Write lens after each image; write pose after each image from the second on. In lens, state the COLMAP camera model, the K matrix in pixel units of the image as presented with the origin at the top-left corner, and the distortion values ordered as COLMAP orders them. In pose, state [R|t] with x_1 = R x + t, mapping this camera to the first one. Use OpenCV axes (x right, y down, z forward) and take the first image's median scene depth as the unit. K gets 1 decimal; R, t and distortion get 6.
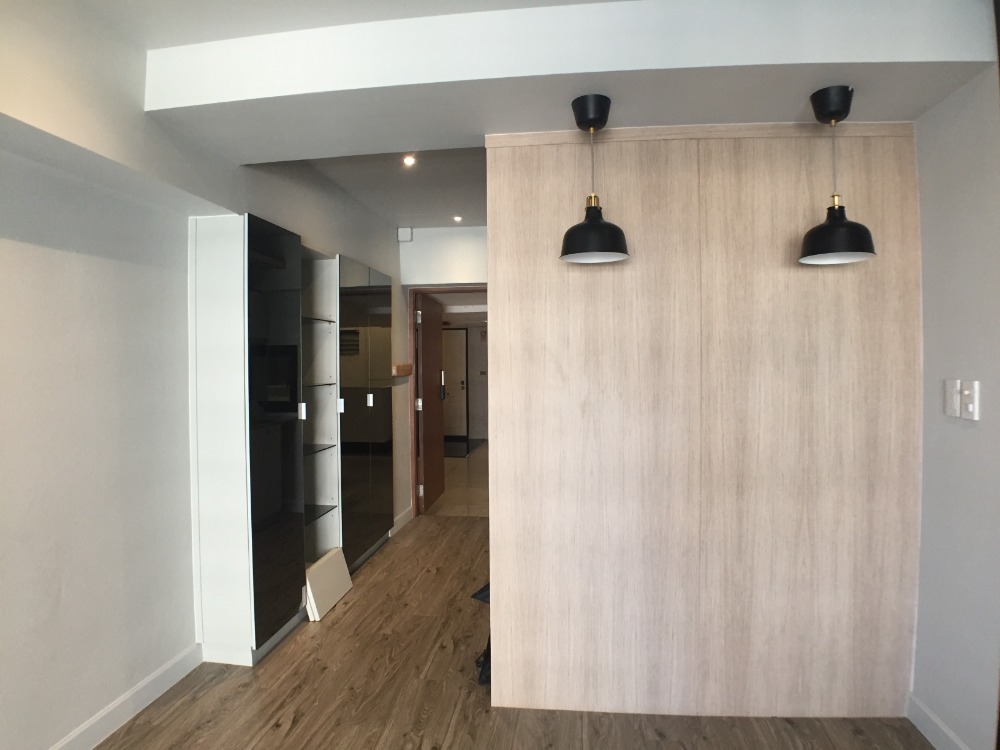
lens RADIAL K [[655.2, 0, 500.0], [0, 655.2, 375.0], [0, 0, 1]] dist [-0.003147, -0.049651]
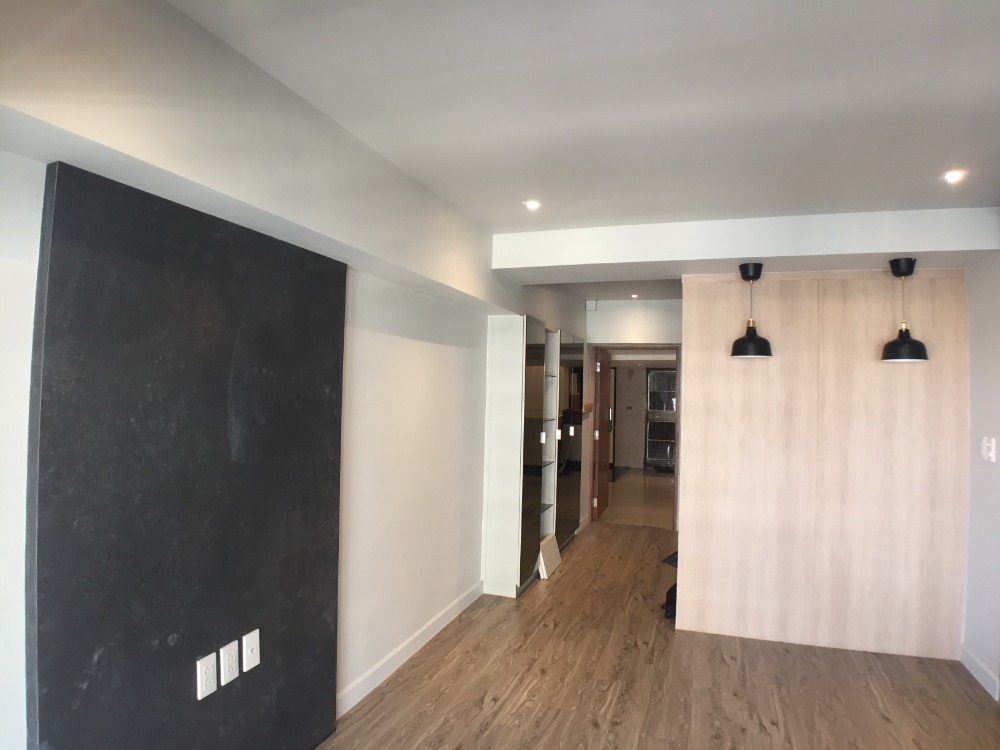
lens RADIAL K [[655.2, 0, 500.0], [0, 655.2, 375.0], [0, 0, 1]] dist [-0.003147, -0.049651]
pose [[0.981181, 0.025904, -0.191347, -0.147964], [-0.034097, 0.998632, -0.039647, -0.034636], [0.190058, 0.045425, 0.980721, -0.690470]]
